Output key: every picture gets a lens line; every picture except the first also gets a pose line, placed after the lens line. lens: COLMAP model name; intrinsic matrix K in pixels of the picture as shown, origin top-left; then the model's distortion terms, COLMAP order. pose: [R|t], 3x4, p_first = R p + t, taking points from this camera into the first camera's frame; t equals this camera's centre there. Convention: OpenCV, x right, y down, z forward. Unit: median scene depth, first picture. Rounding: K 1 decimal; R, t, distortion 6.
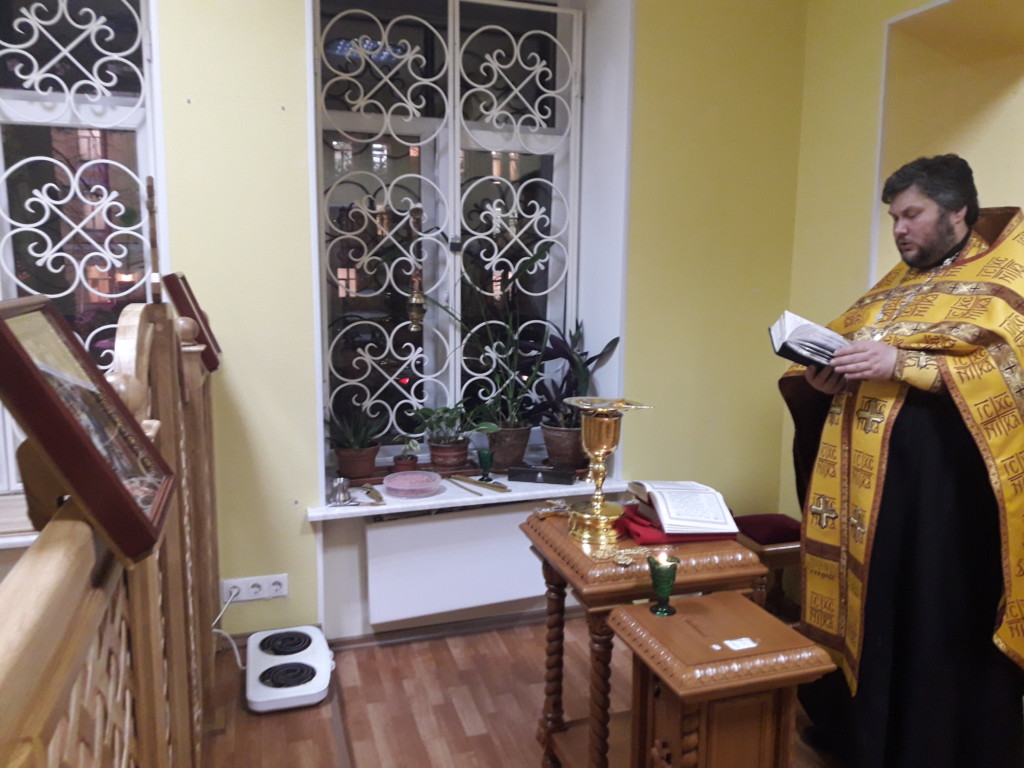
lens RADIAL K [[775.9, 0, 508.2], [0, 775.9, 395.6], [0, 0, 1]] dist [0.010509, -0.034751]
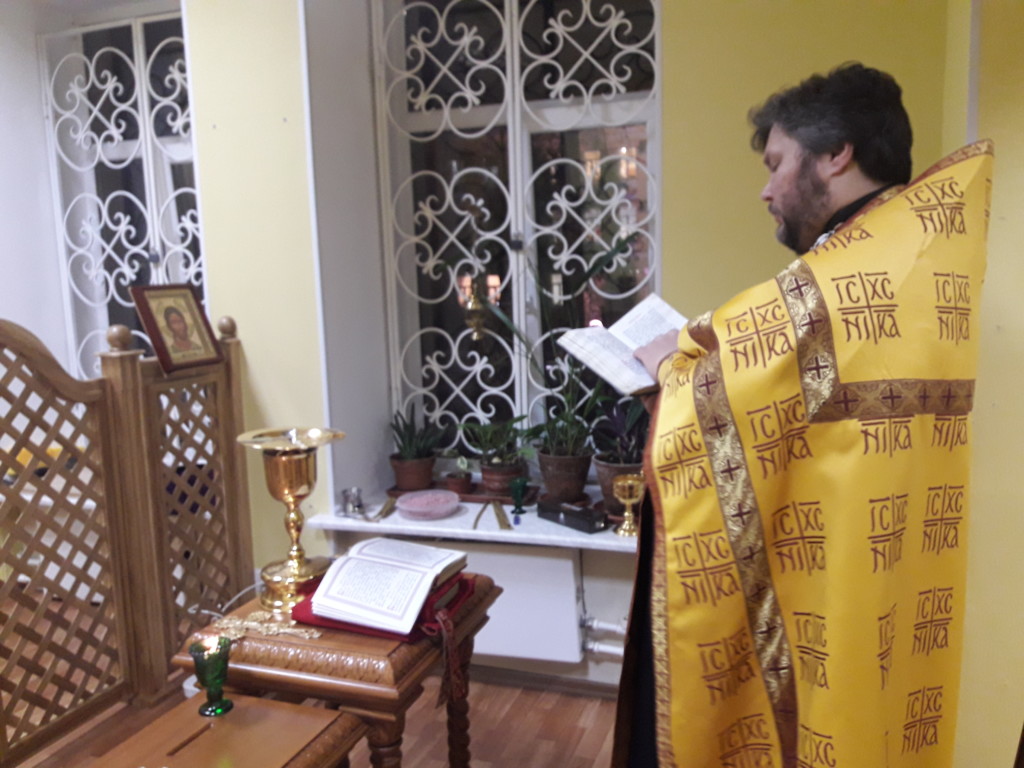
lens RADIAL K [[850.3, 0, 561.6], [0, 850.3, 388.3], [0, 0, 1]] dist [0.058791, -0.121047]
pose [[0.790640, 0.053684, -0.609923, 0.585732], [-0.060885, 0.998105, 0.008926, -0.041036], [0.609247, 0.030078, 0.792410, 0.270913]]
